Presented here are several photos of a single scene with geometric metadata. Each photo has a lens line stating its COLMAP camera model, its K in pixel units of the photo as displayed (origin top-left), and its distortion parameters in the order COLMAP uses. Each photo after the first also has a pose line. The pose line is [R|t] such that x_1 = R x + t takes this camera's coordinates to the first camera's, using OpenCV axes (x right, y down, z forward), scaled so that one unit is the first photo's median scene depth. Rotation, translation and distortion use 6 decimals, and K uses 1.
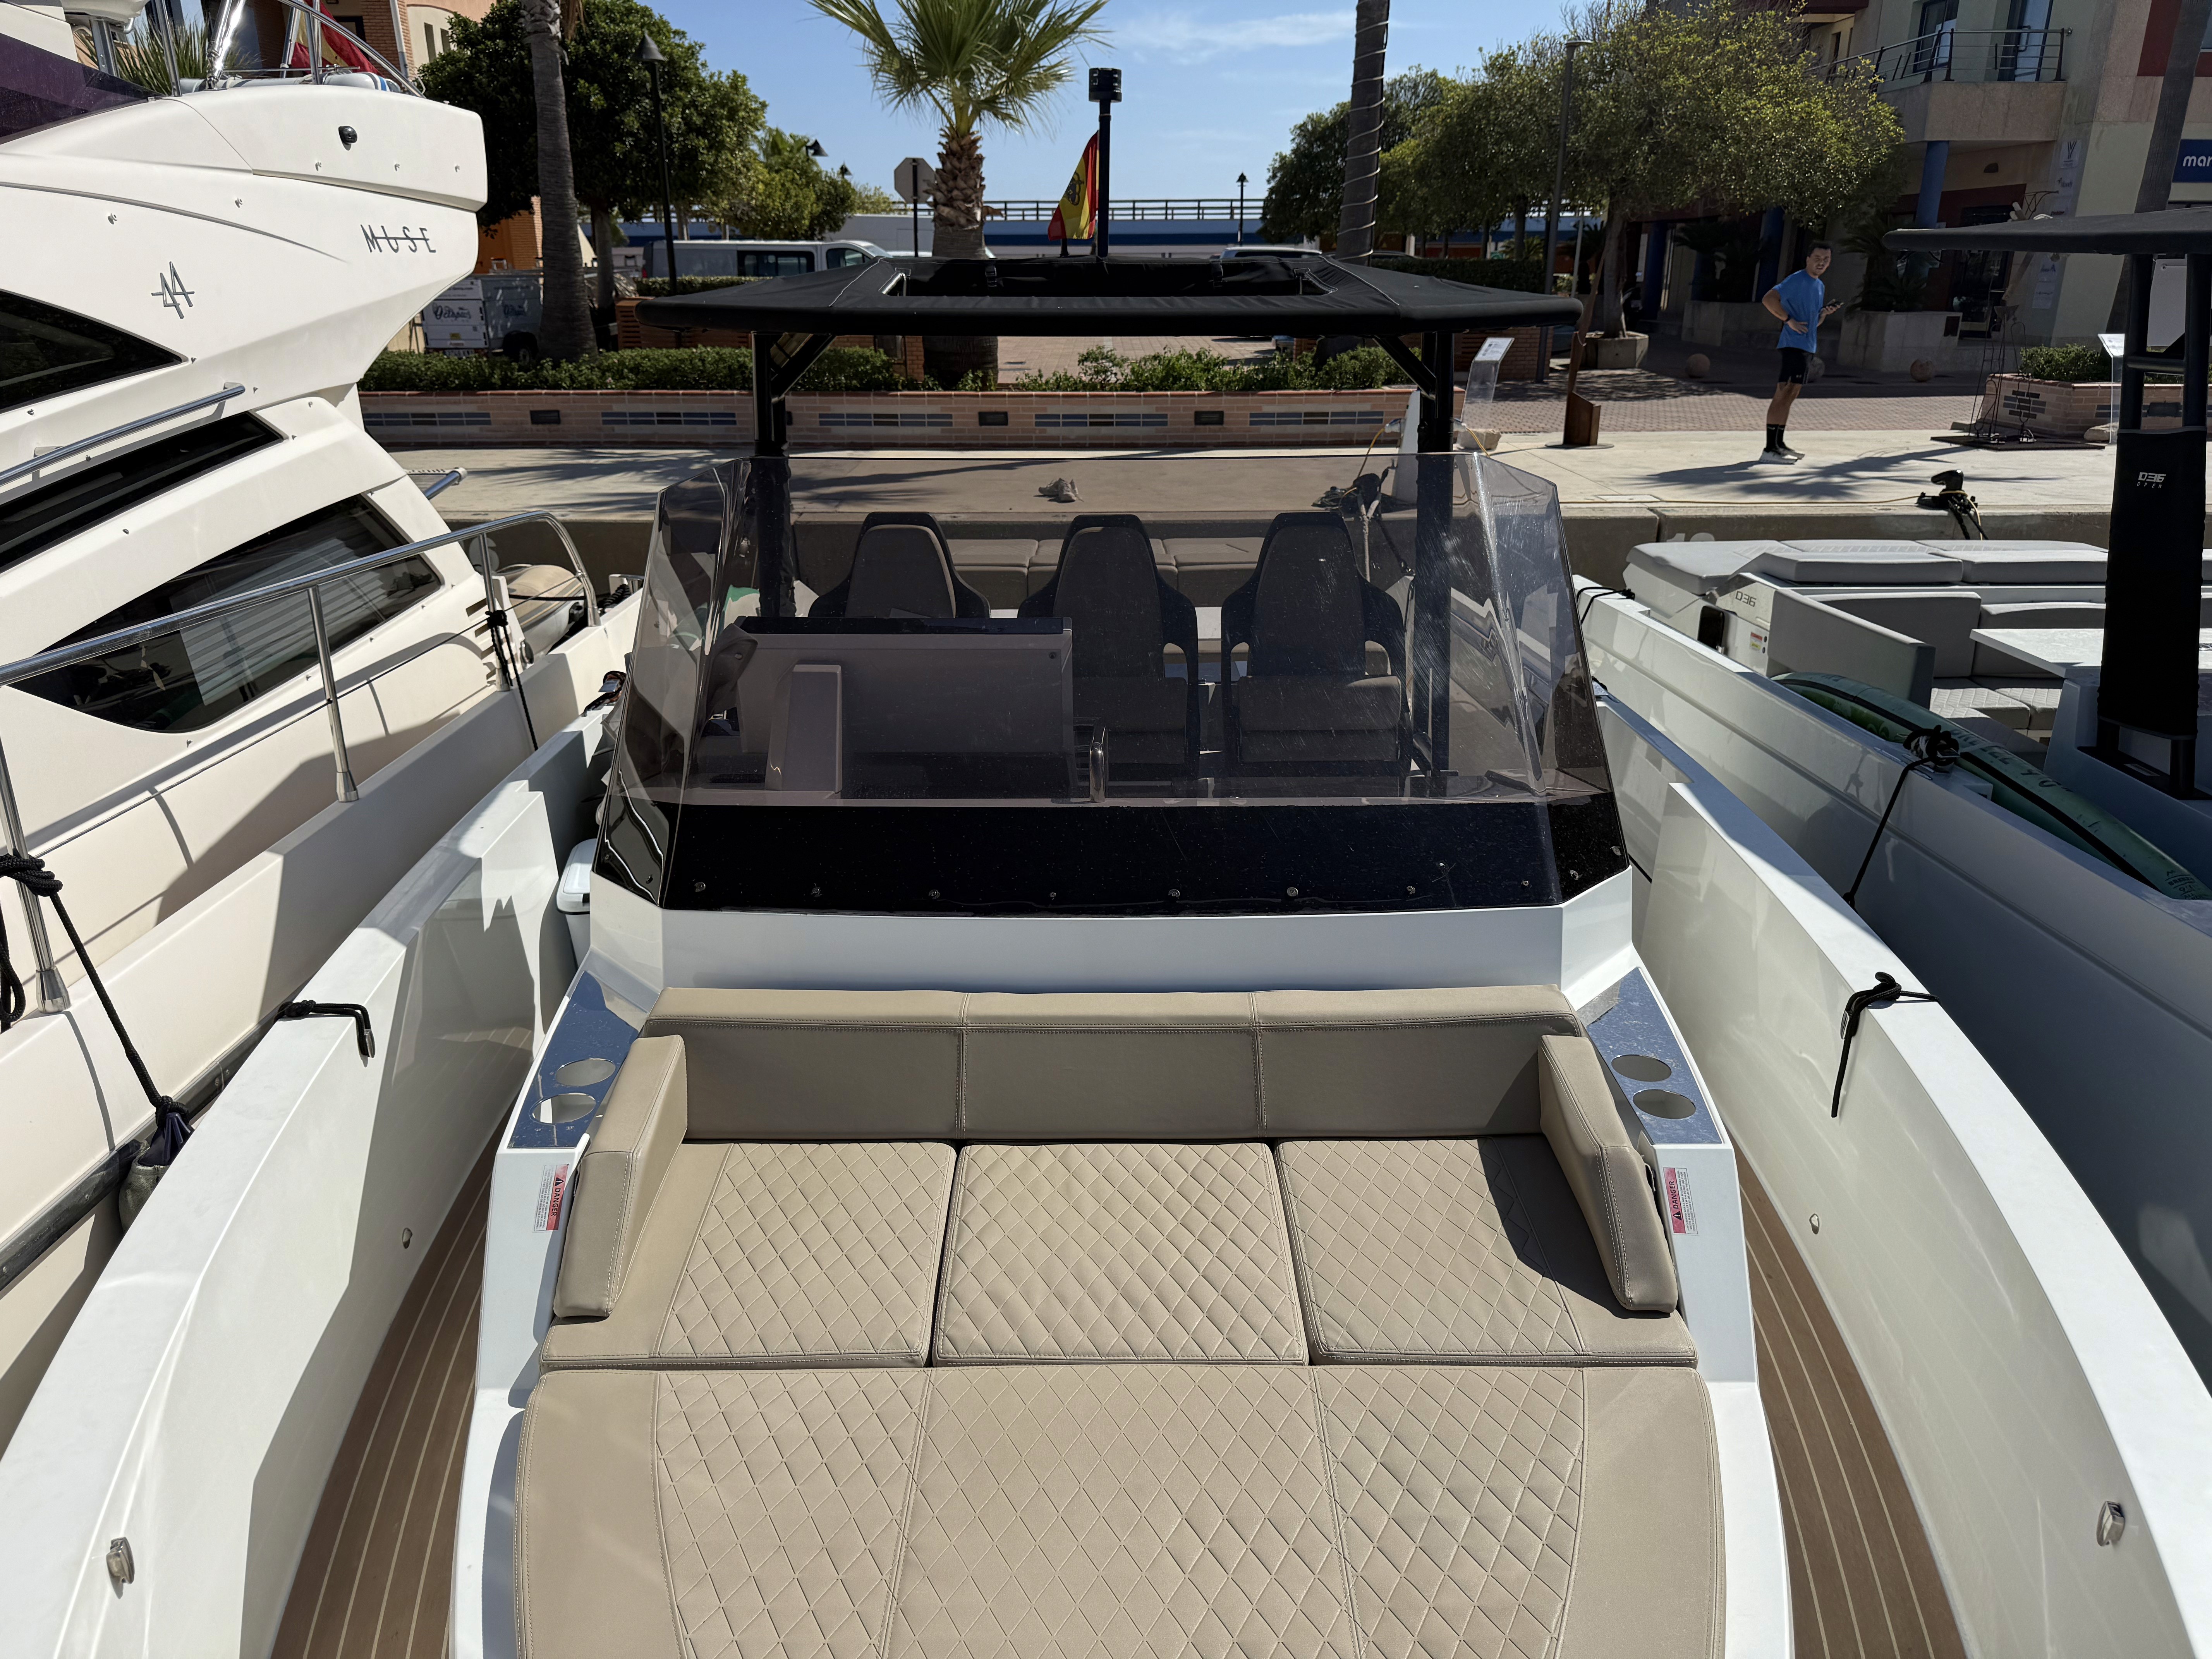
lens RADIAL K [[1572.3, 0, 1110.4], [0, 1572.3, 832.5], [0, 0, 1]] dist [0.037973, -0.044168]
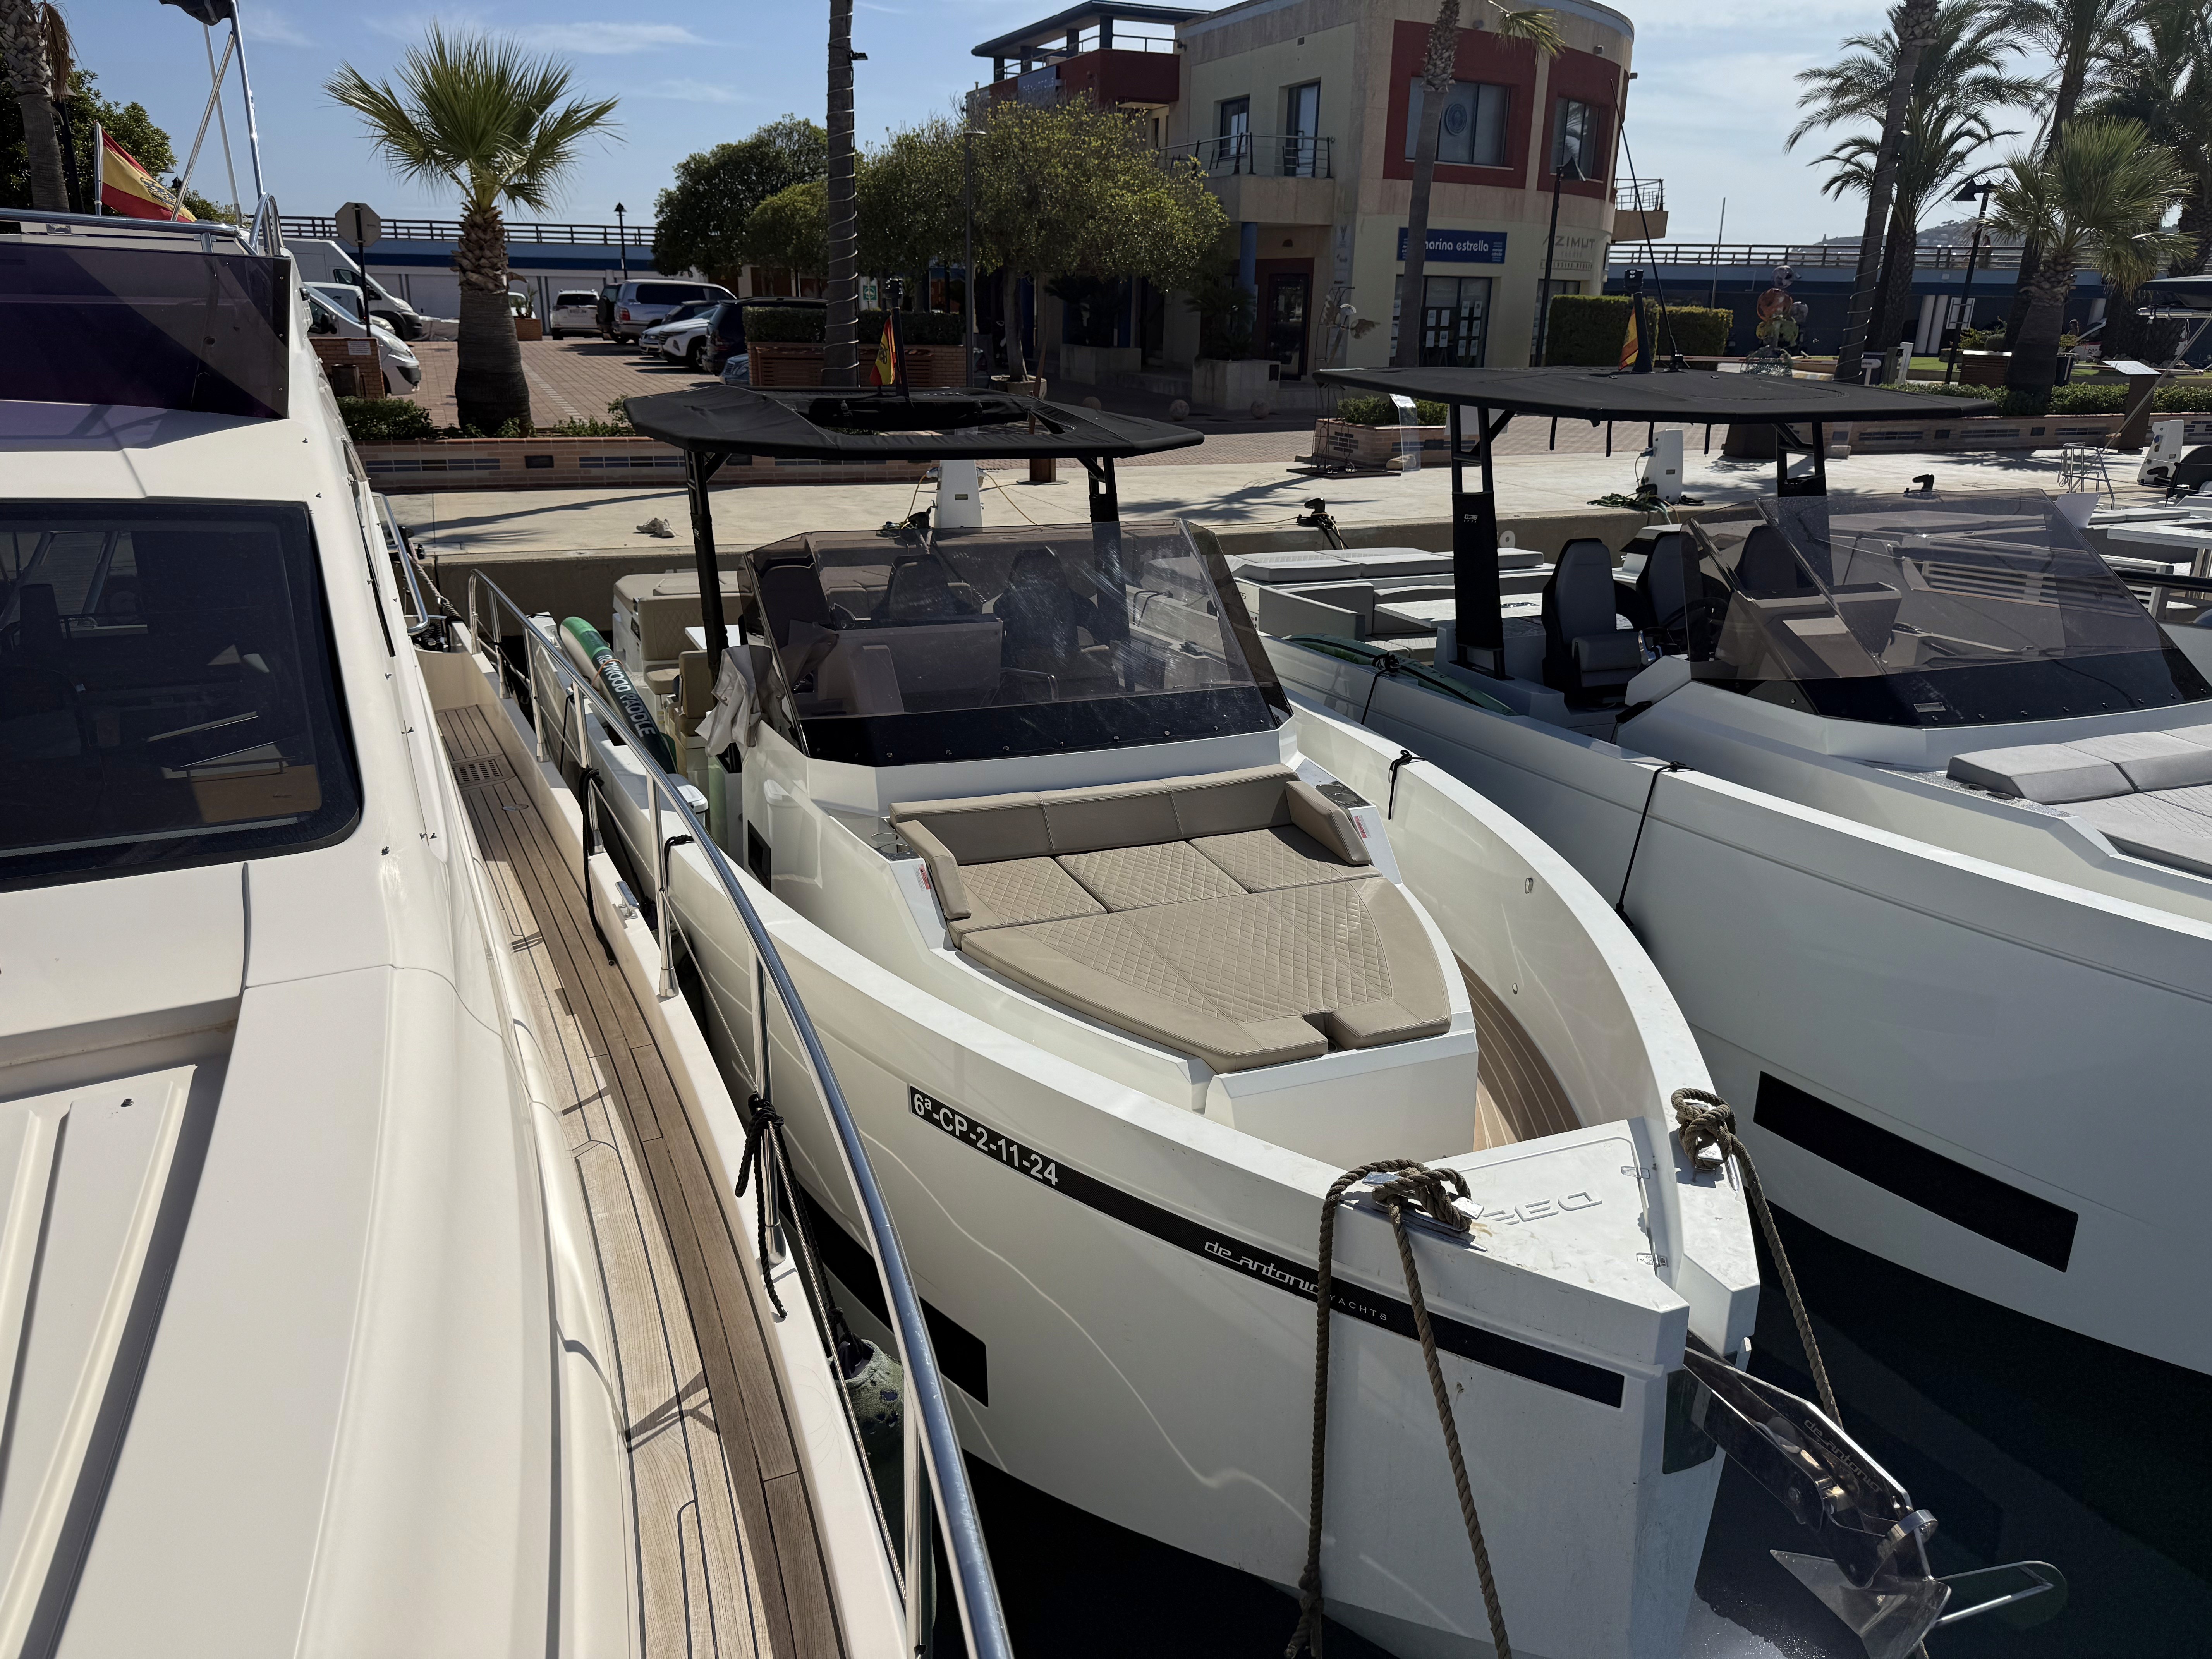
lens RADIAL K [[1572.3, 0, 1104.3], [0, 1572.3, 848.4], [0, 0, 1]] dist [0.037973, -0.044168]
pose [[0.926404, -0.105503, 0.361448, -0.137842], [0.105514, 0.994221, 0.019766, 0.026163], [-0.361445, 0.019826, 0.932183, -0.175154]]
